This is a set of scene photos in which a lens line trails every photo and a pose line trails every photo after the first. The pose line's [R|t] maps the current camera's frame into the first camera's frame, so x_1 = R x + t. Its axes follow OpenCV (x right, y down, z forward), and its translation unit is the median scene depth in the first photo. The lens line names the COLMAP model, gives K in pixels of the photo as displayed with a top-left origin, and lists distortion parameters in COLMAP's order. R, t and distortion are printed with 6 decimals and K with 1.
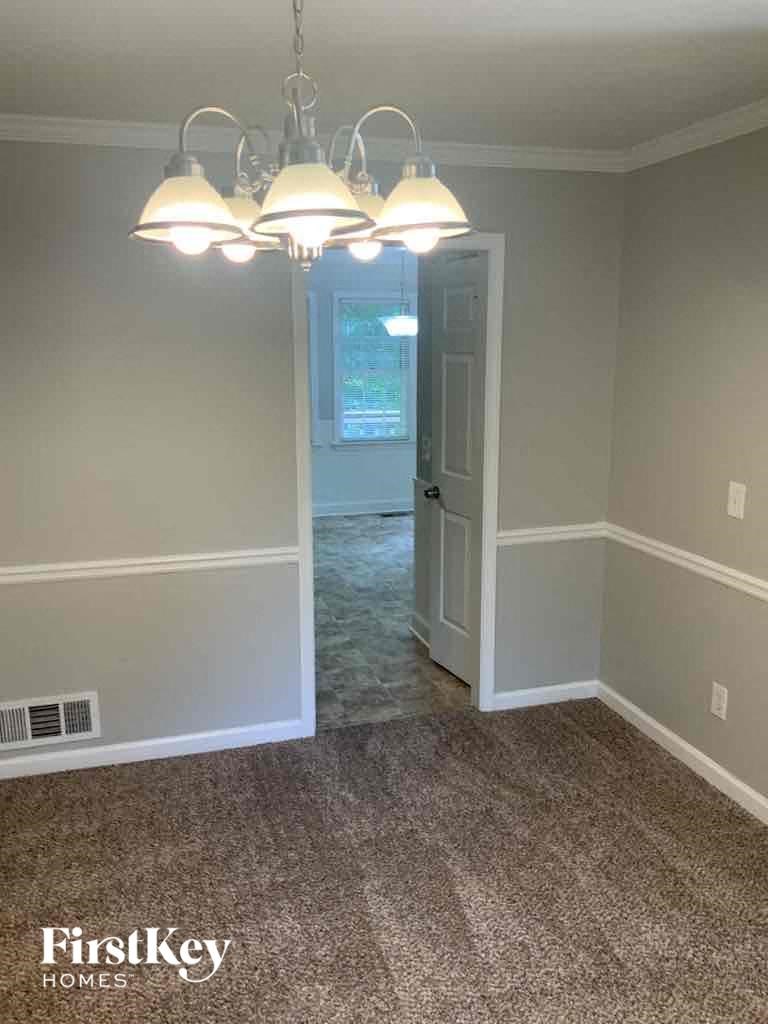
lens RADIAL K [[859.0, 0, 384.0], [0, 859.0, 512.0], [0, 0, 1]] dist [0.134211, -0.257301]
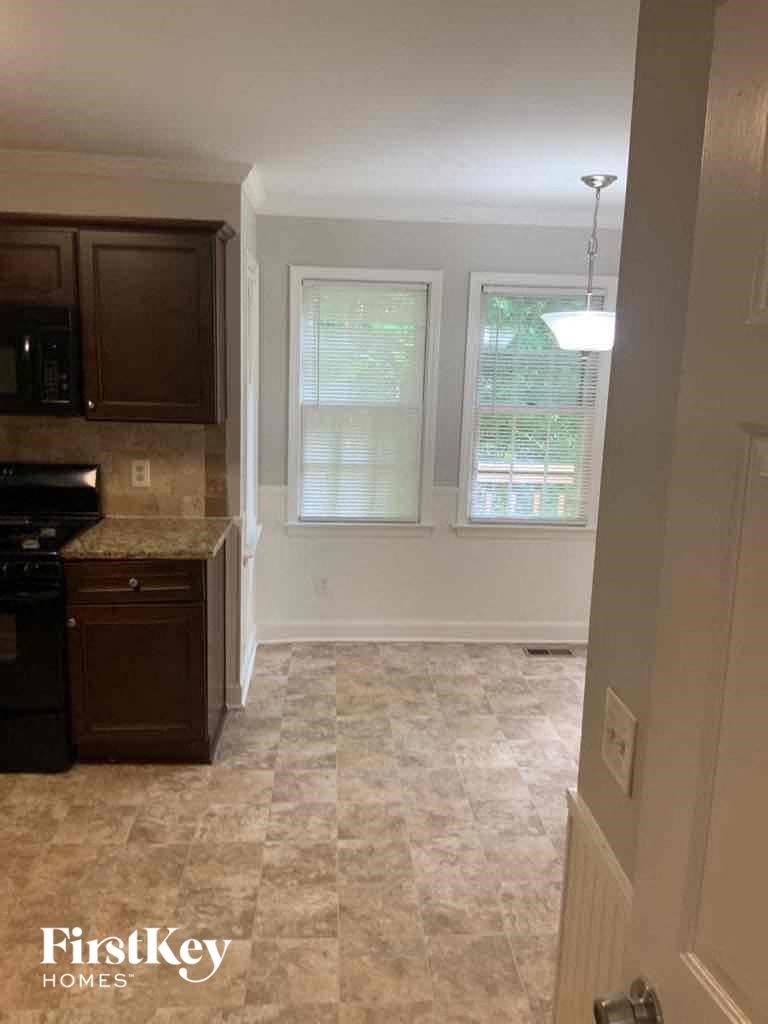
lens RADIAL K [[859.0, 0, 384.0], [0, 859.0, 512.0], [0, 0, 1]] dist [0.134211, -0.257301]
pose [[0.976092, 0.070371, -0.205650, 0.017398], [-0.074060, 0.997201, -0.010284, -0.084828], [0.204351, 0.025268, 0.978572, 0.430006]]
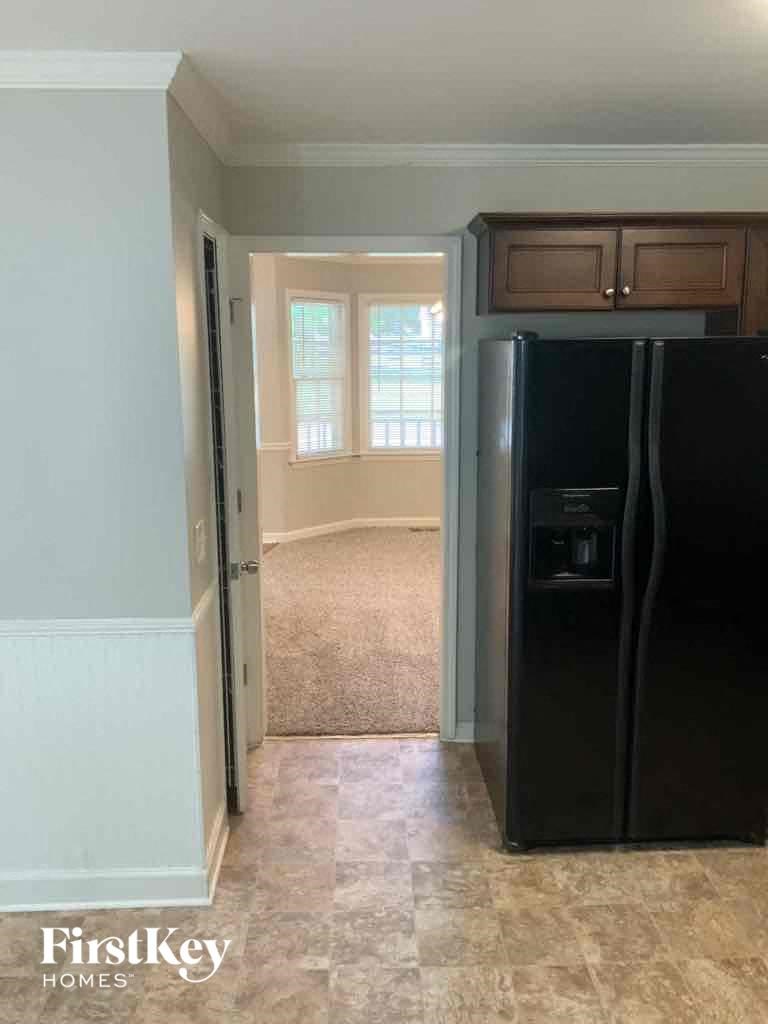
lens RADIAL K [[859.0, 0, 384.0], [0, 859.0, 512.0], [0, 0, 1]] dist [0.134211, -0.257301]
pose [[-0.968599, -0.066564, 0.239553, -0.157284], [0.031356, 0.923098, 0.383284, -0.210486], [-0.246644, 0.378760, -0.892024, 1.029589]]
